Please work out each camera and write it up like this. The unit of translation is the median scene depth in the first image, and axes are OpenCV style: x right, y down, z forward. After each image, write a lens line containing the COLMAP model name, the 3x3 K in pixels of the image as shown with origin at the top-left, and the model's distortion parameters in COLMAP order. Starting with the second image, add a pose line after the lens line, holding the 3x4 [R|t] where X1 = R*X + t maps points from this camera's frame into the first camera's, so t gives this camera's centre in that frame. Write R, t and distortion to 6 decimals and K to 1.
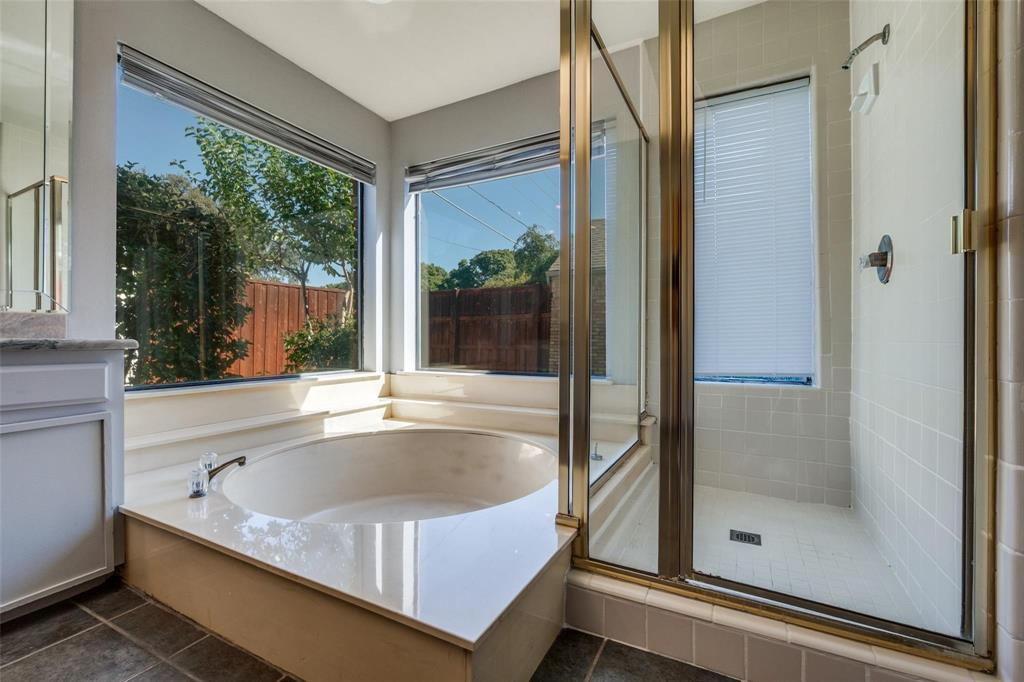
lens RADIAL K [[444.7, 0, 508.3], [0, 444.7, 343.5], [0, 0, 1]] dist [0.011114, 0.000530]
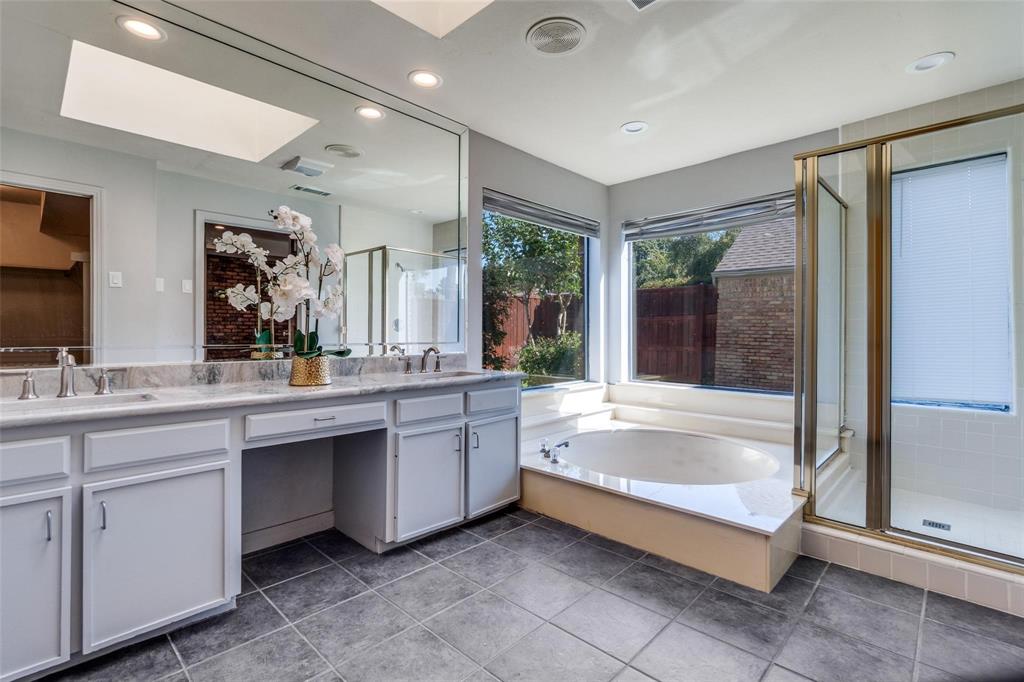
lens RADIAL K [[474.5, 0, 519.6], [0, 474.5, 334.5], [0, 0, 1]] dist [0.019550, 0.001054]
pose [[0.965515, 0.000692, -0.260345, -0.226634], [-0.001071, 0.999999, -0.001312, -0.102729], [0.260344, 0.001546, 0.965515, -0.545297]]
